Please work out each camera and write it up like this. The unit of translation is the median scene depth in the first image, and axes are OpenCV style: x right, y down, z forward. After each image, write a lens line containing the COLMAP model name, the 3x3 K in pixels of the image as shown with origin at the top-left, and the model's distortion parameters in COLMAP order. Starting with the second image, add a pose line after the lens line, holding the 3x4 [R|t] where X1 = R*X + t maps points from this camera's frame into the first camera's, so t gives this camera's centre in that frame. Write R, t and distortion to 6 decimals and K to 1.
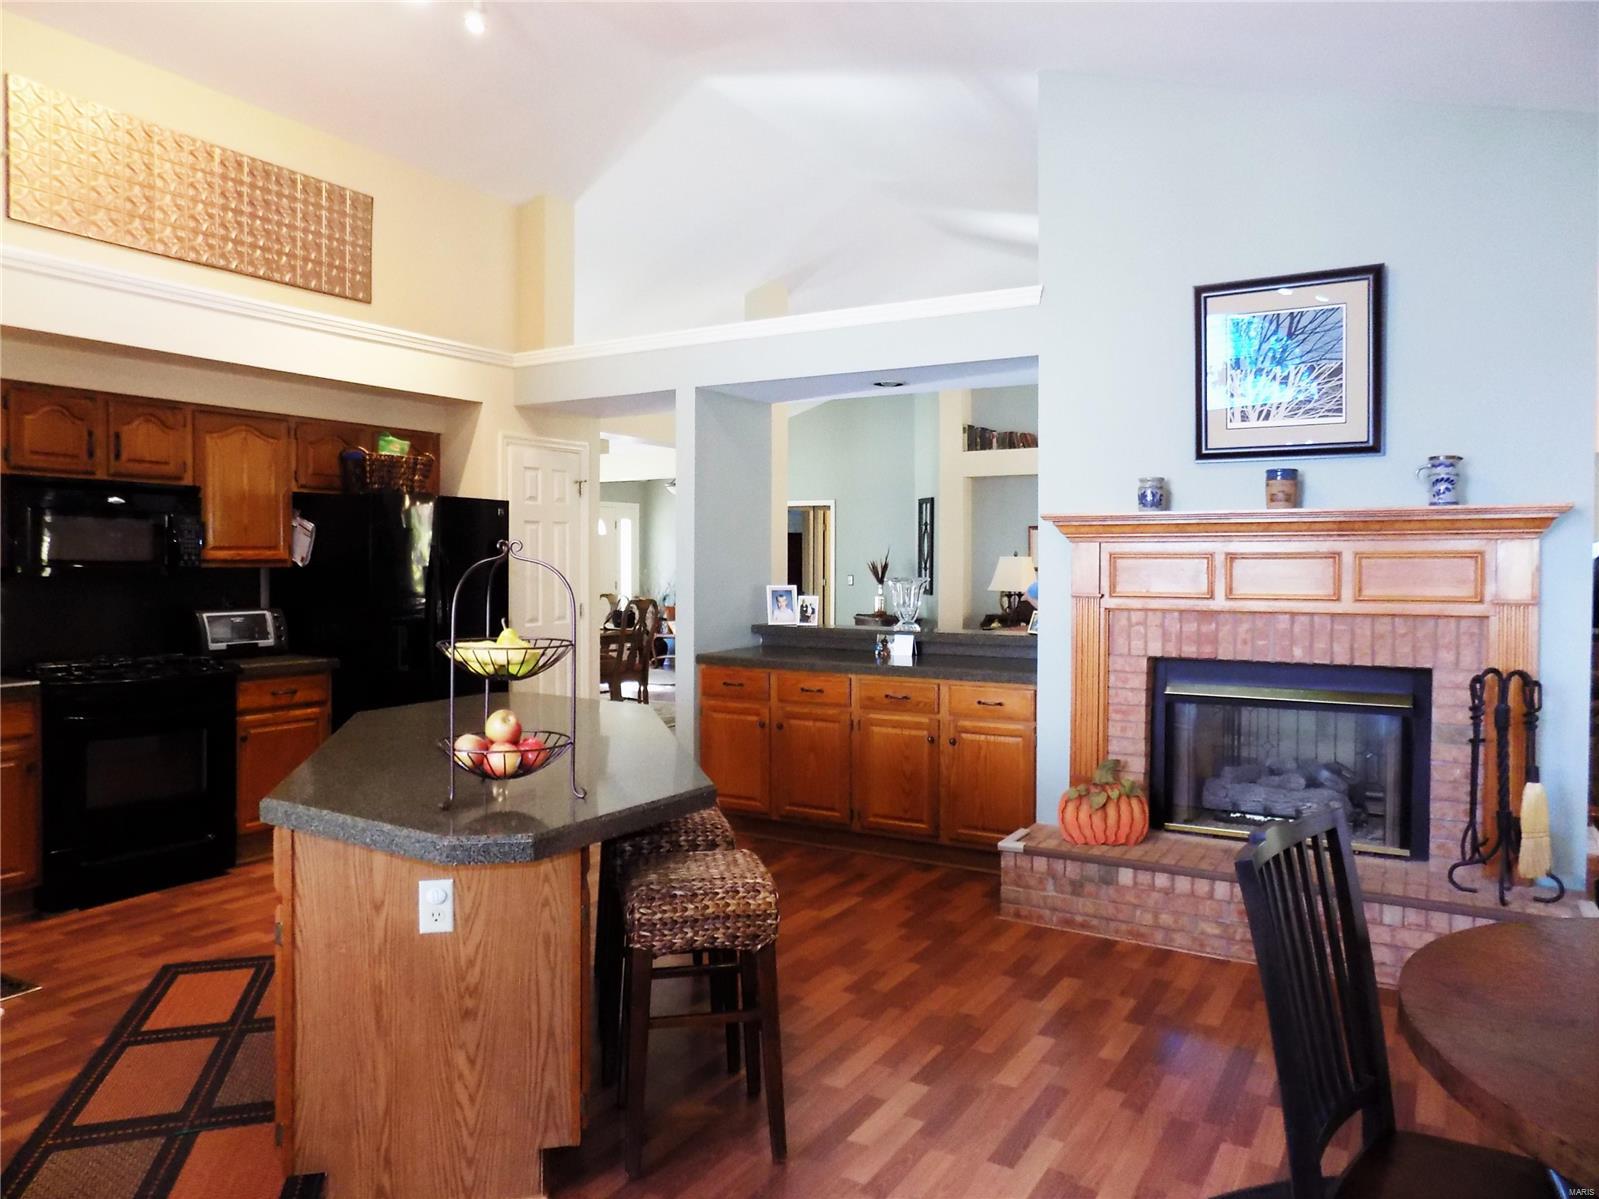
lens RADIAL K [[1074.9, 0, 808.7], [0, 1074.9, 589.6], [0, 0, 1]] dist [-0.065816, 0.046953]
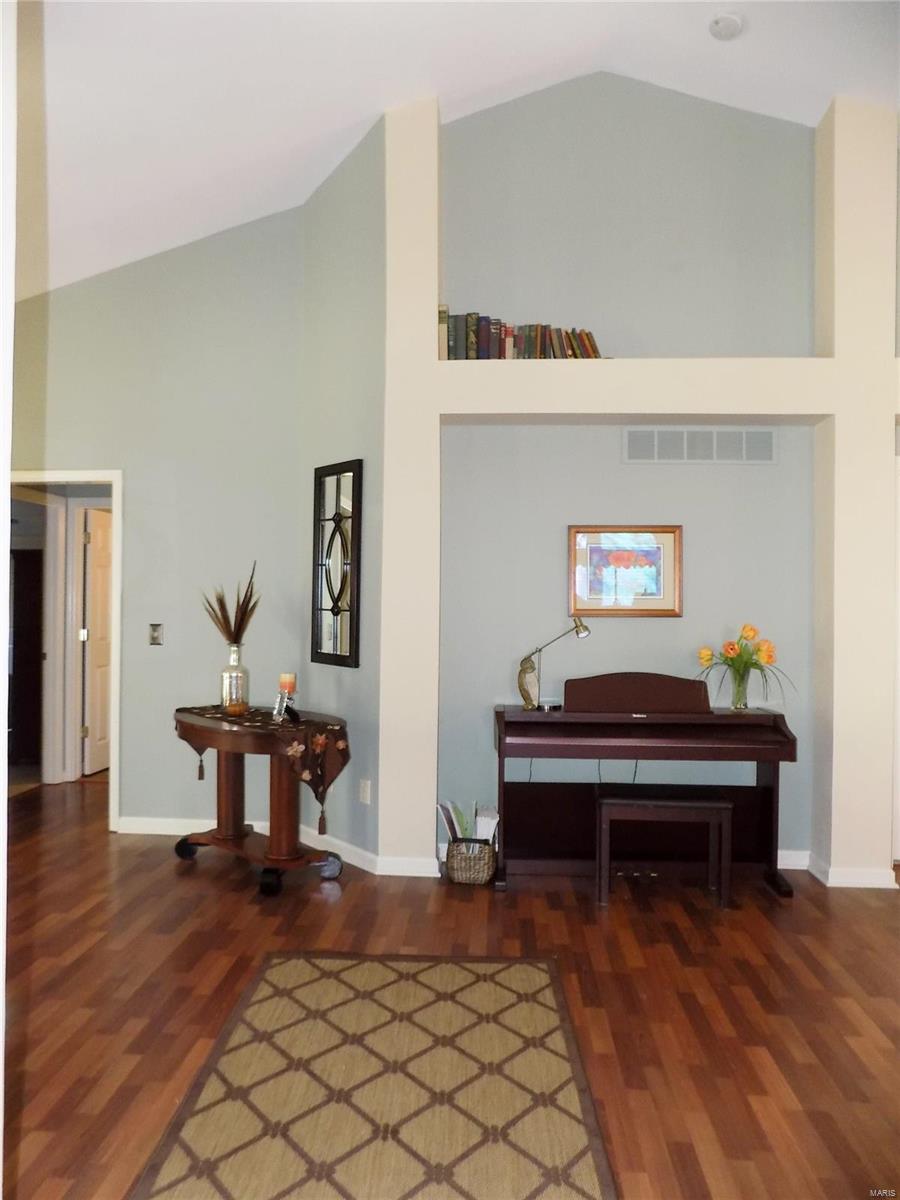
lens RADIAL K [[806.7, 0, 446.3], [0, 806.7, 595.3], [0, 0, 1]] dist [-0.065816, 0.046953]
pose [[0.884022, 0.009852, 0.467342, -0.049698], [0.006536, 0.999420, -0.033432, -0.047925], [-0.467400, 0.032610, 0.883444, 2.210665]]
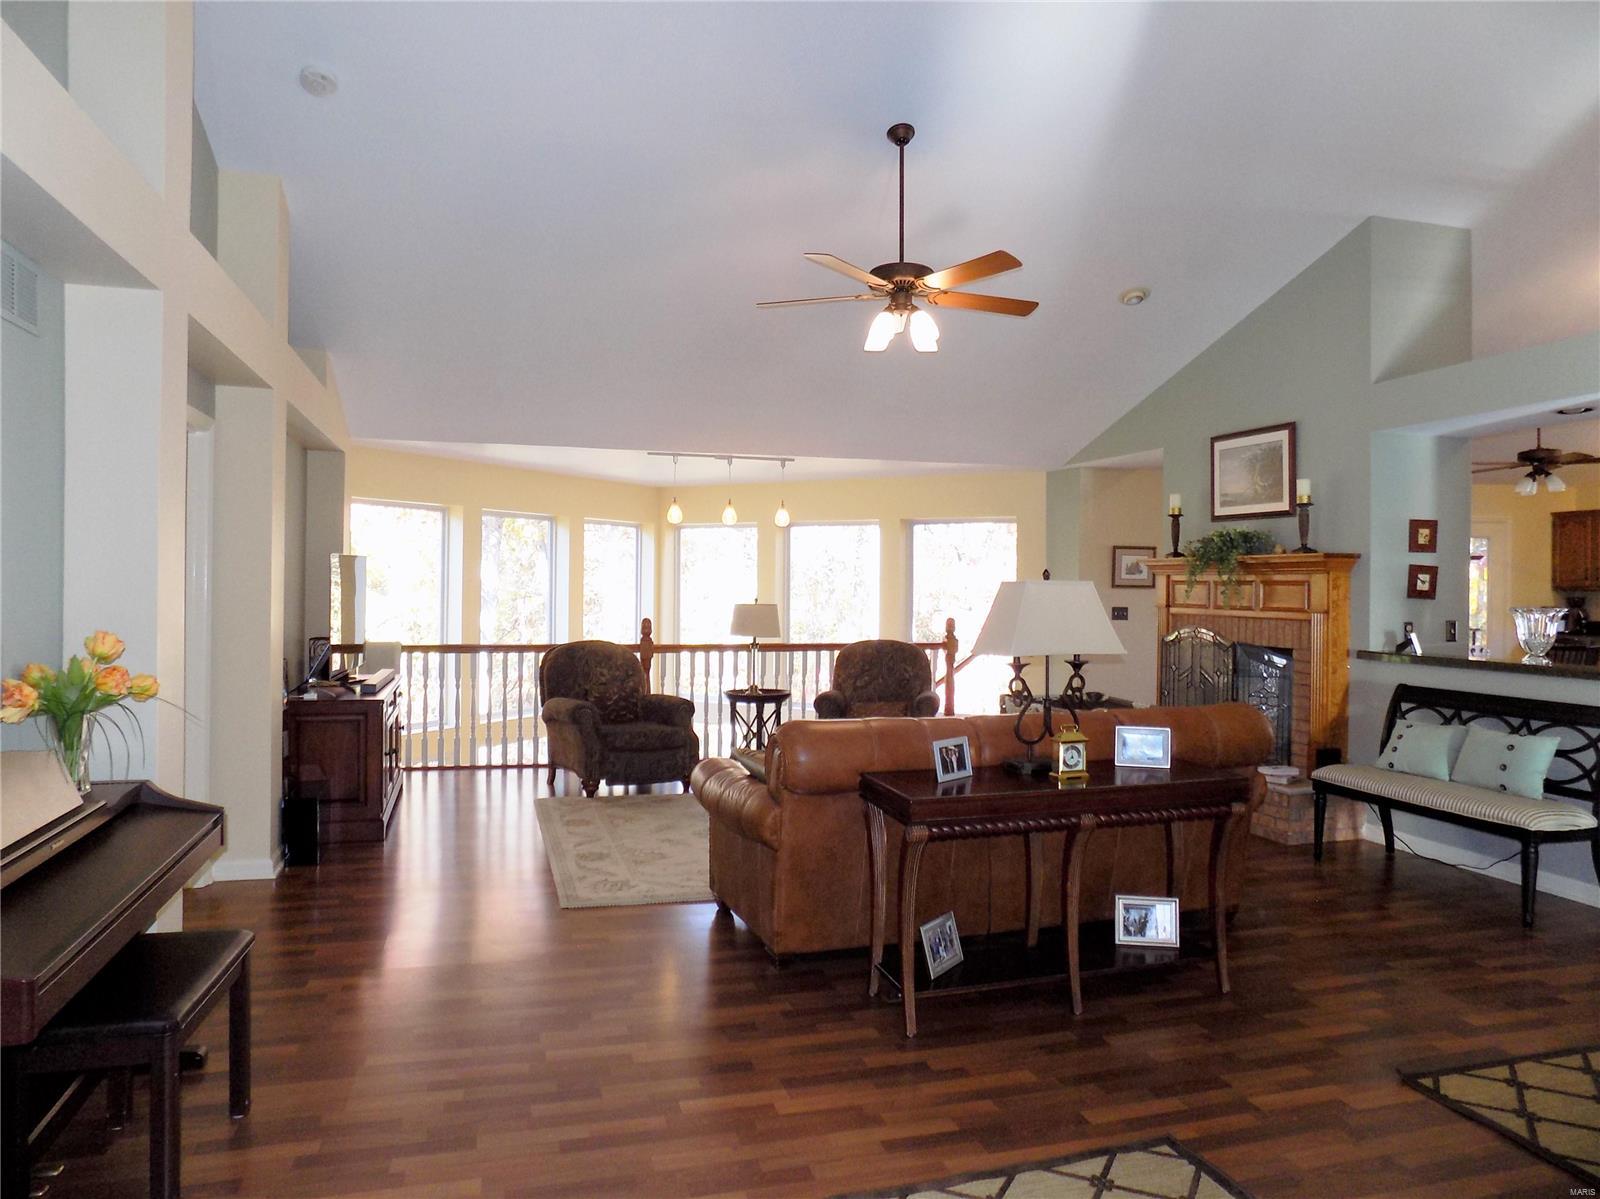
lens RADIAL K [[1075.6, 0, 804.9], [0, 1075.6, 563.8], [0, 0, 1]] dist [-0.065816, 0.046953]
pose [[-0.733173, 0.003713, 0.680033, -0.080835], [0.006859, 0.999975, 0.001935, -0.071495], [-0.680008, 0.006083, -0.733179, 2.755178]]
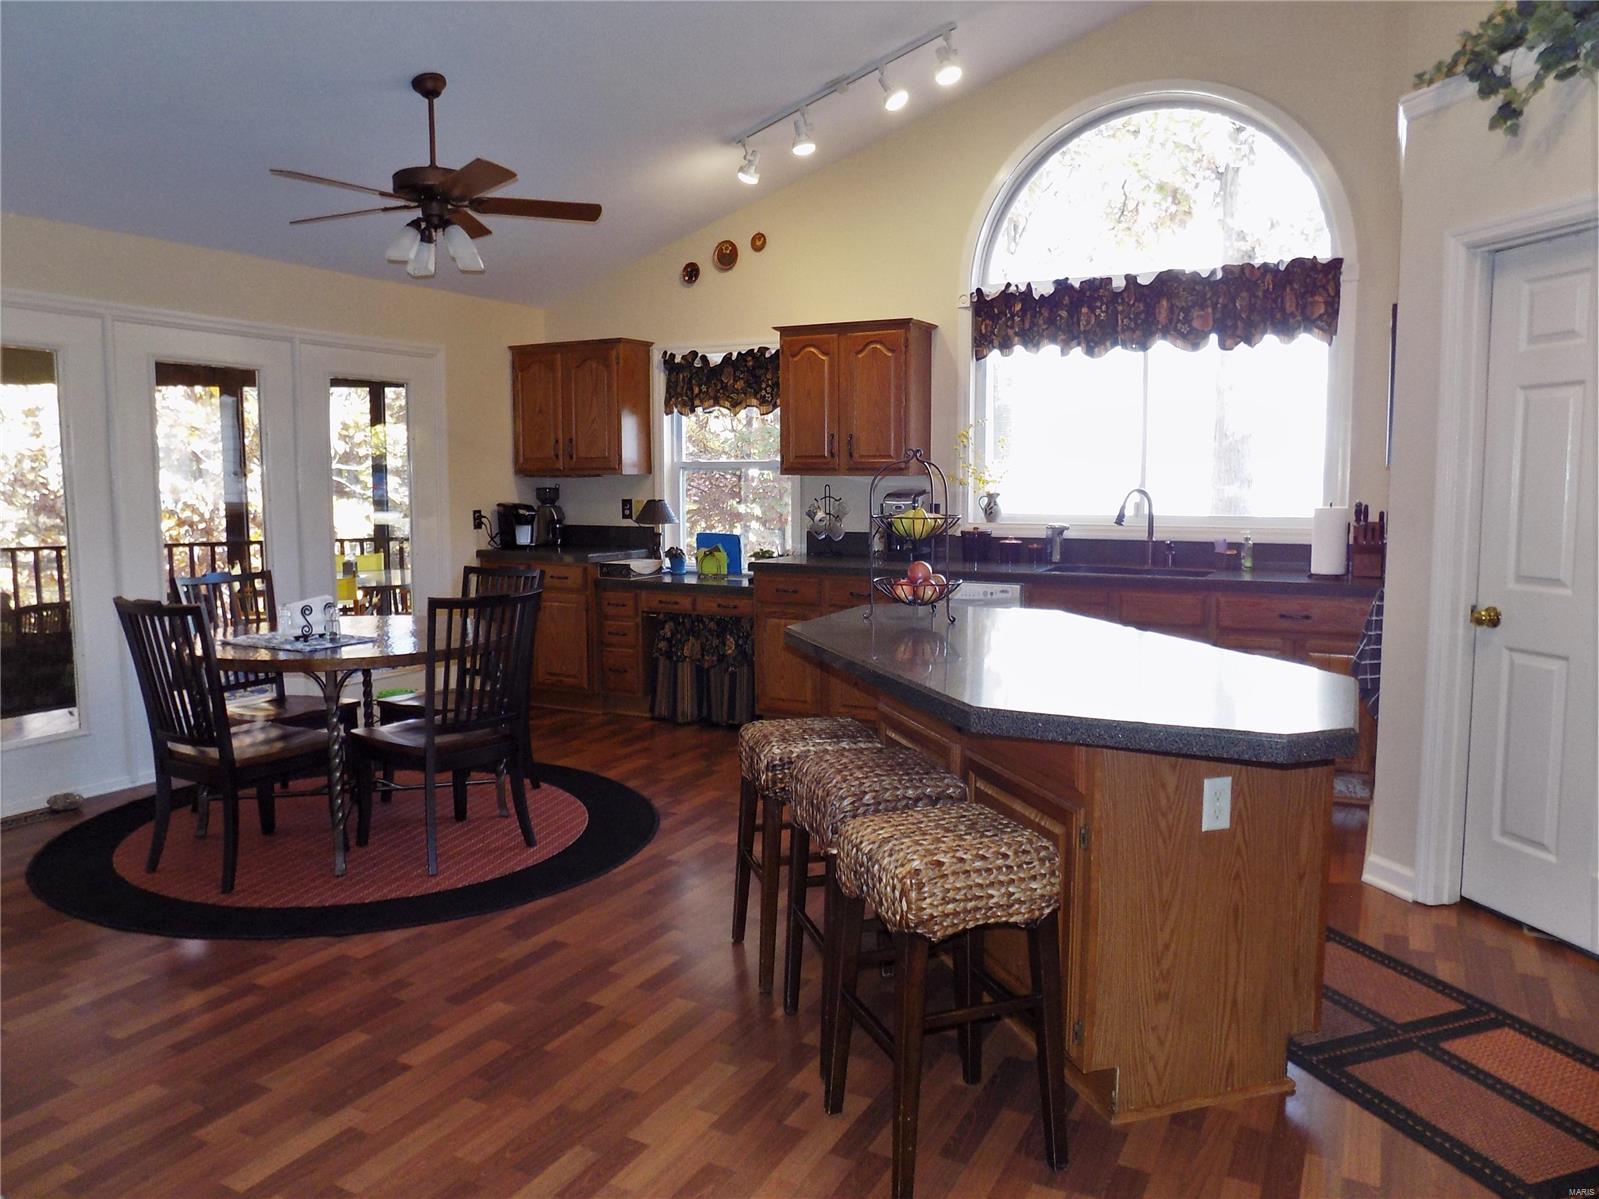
lens RADIAL K [[1121.8, 0, 810.2], [0, 1121.8, 588.5], [0, 0, 1]] dist [-0.059760, 0.024234]
pose [[-0.998582, 0.000949, -0.053235, -0.024822], [-0.005331, 0.993036, 0.117693, -0.020887], [0.052976, 0.117810, -0.991622, 1.334864]]
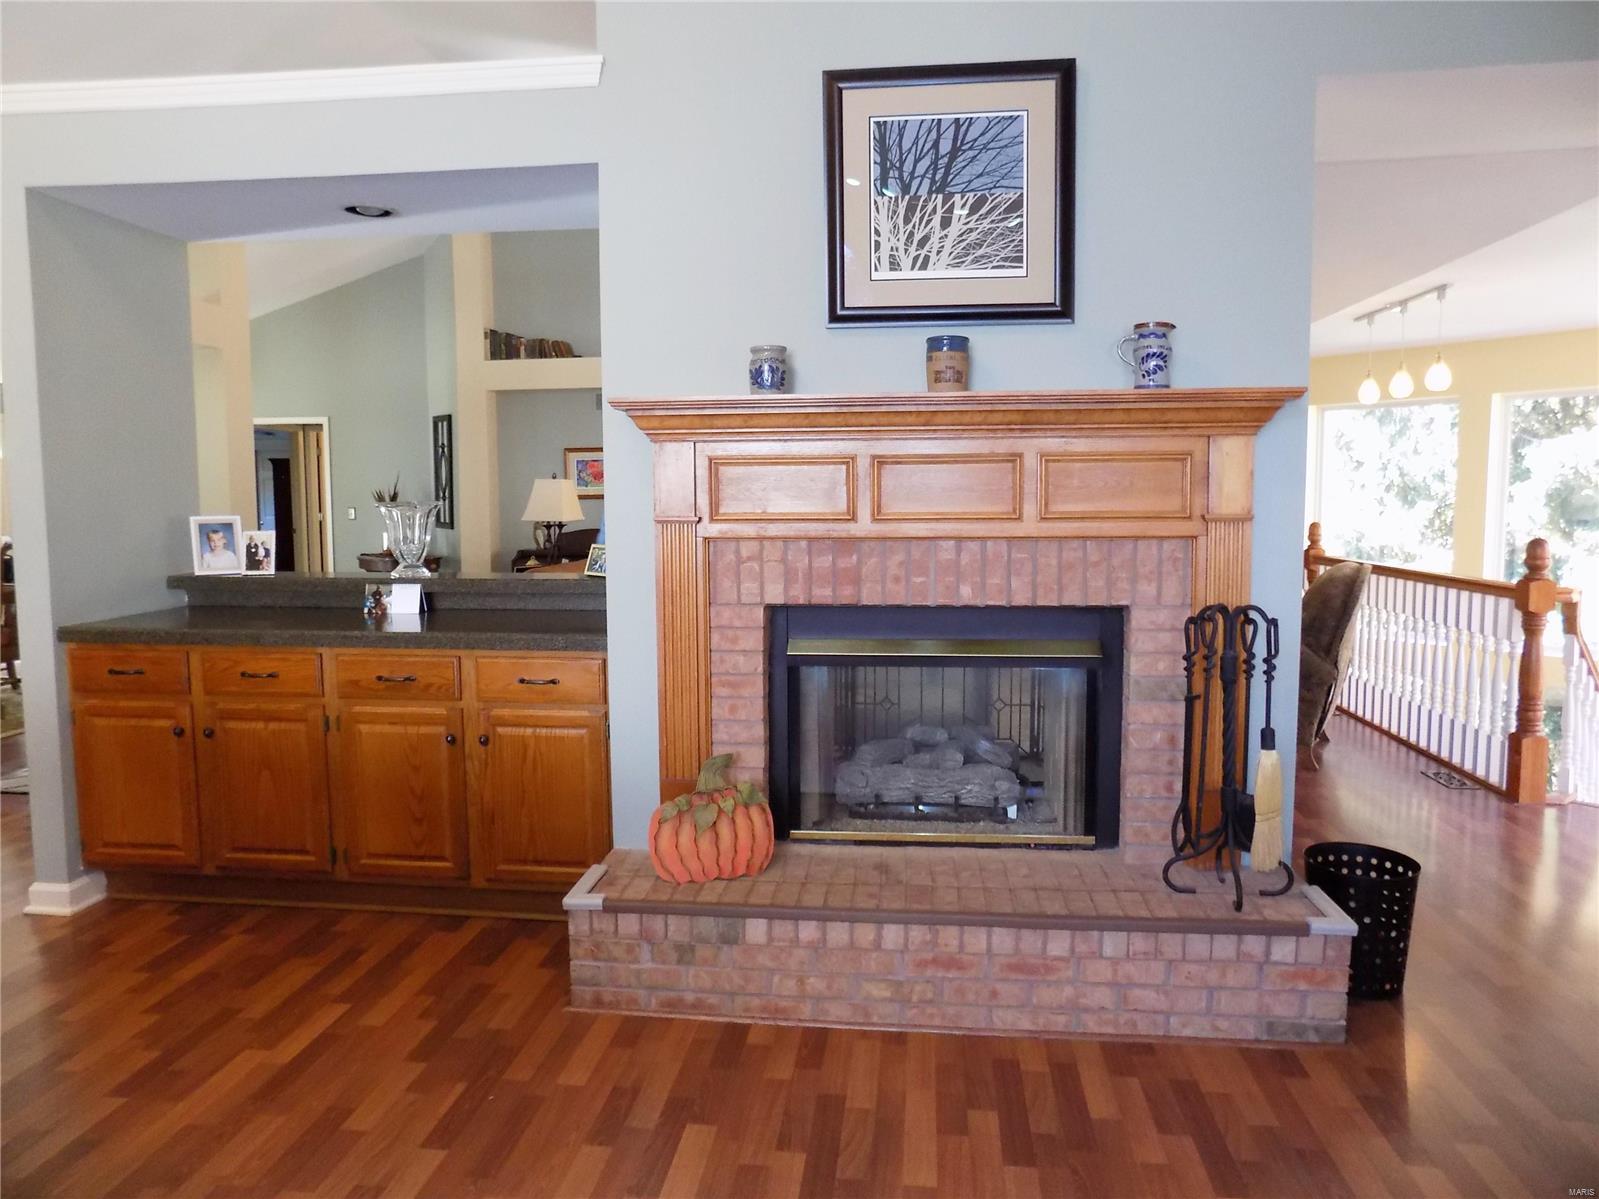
lens RADIAL K [[1074.9, 0, 812.5], [0, 1074.9, 589.7], [0, 0, 1]] dist [-0.065816, 0.046953]
pose [[0.906288, -0.042912, 0.420477, 0.049433], [0.016865, 0.997712, 0.065473, 0.007229], [-0.422324, -0.052246, 0.904938, 0.356255]]
